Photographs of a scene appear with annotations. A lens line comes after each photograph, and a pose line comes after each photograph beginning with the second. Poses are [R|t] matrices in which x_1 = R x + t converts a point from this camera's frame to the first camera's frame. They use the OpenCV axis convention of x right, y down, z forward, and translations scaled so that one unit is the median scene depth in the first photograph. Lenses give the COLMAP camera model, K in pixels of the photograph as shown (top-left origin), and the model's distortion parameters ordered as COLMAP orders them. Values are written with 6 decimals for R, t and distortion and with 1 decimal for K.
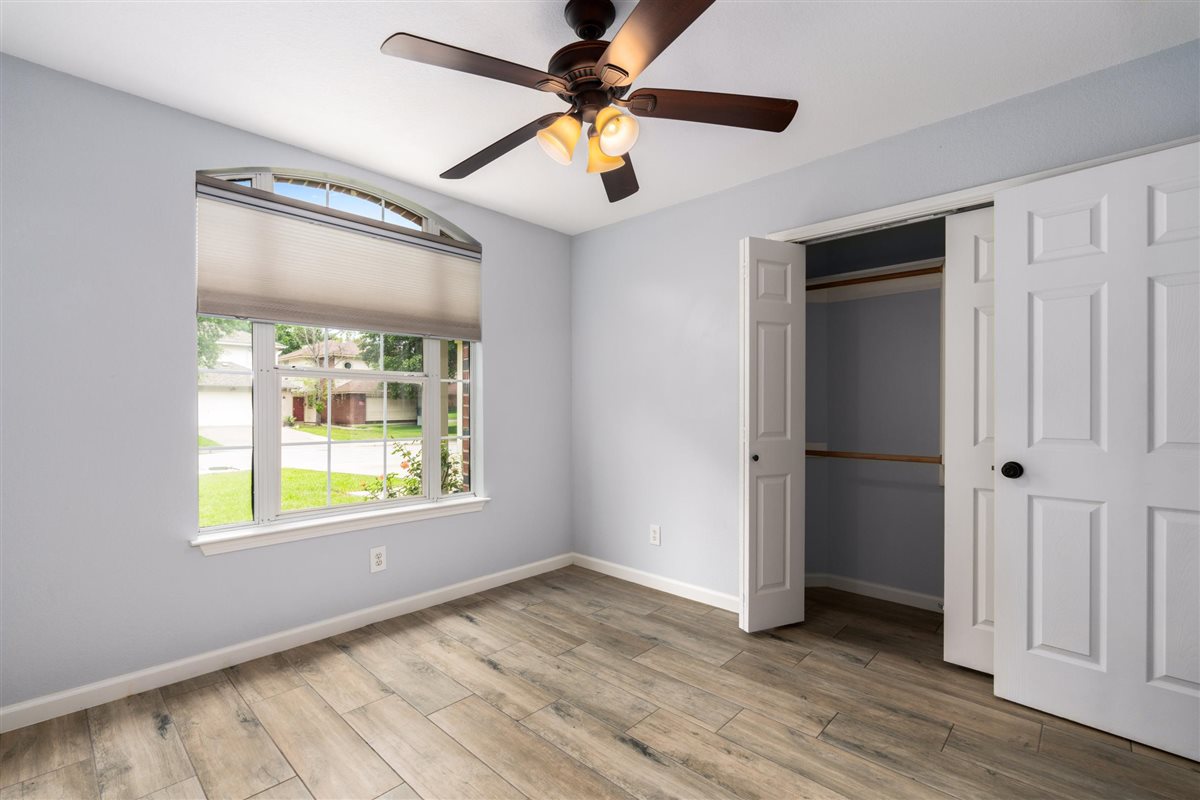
lens RADIAL K [[532.0, 0, 594.7], [0, 532.0, 400.4], [0, 0, 1]] dist [-0.001373, -0.000488]
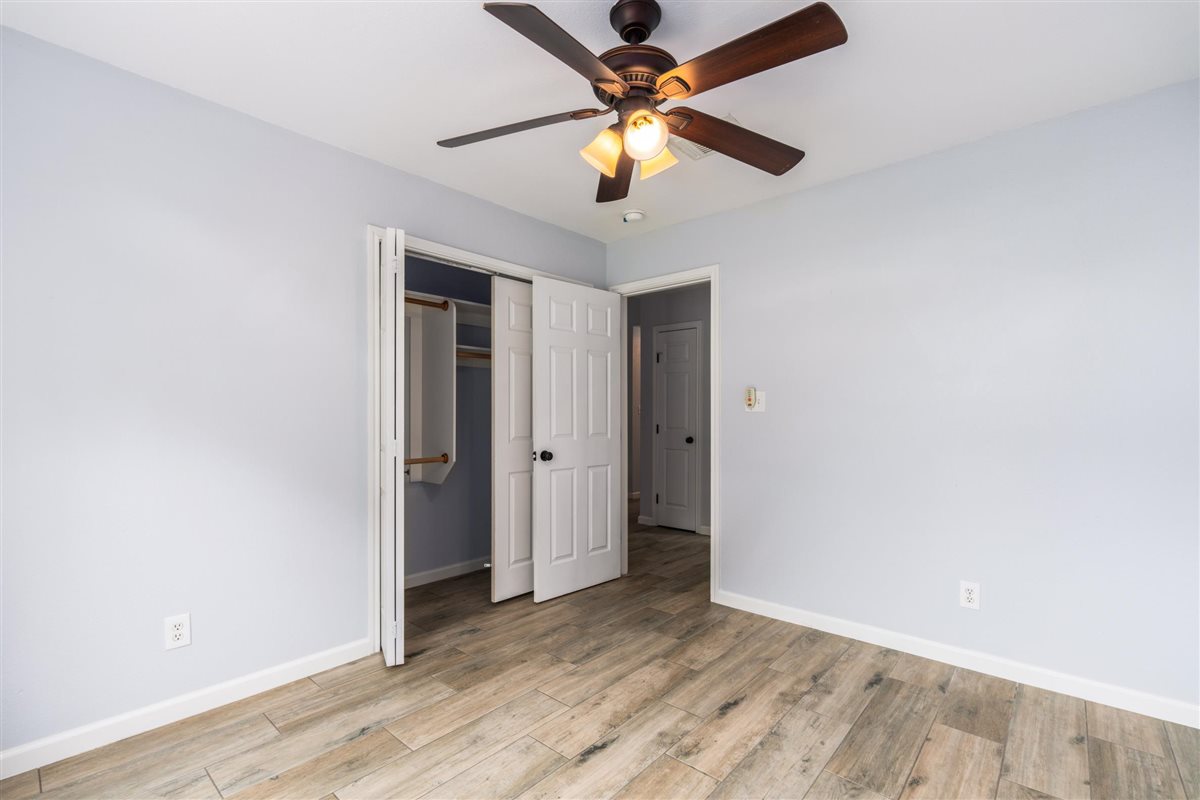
lens RADIAL K [[532.0, 0, 594.8], [0, 532.0, 412.7], [0, 0, 1]] dist [-0.001373, -0.000488]
pose [[-0.027672, 0.005771, 0.999600, -0.769417], [-0.009022, 0.999941, -0.006023, 0.010657], [-0.999576, -0.009185, -0.027619, 0.849068]]
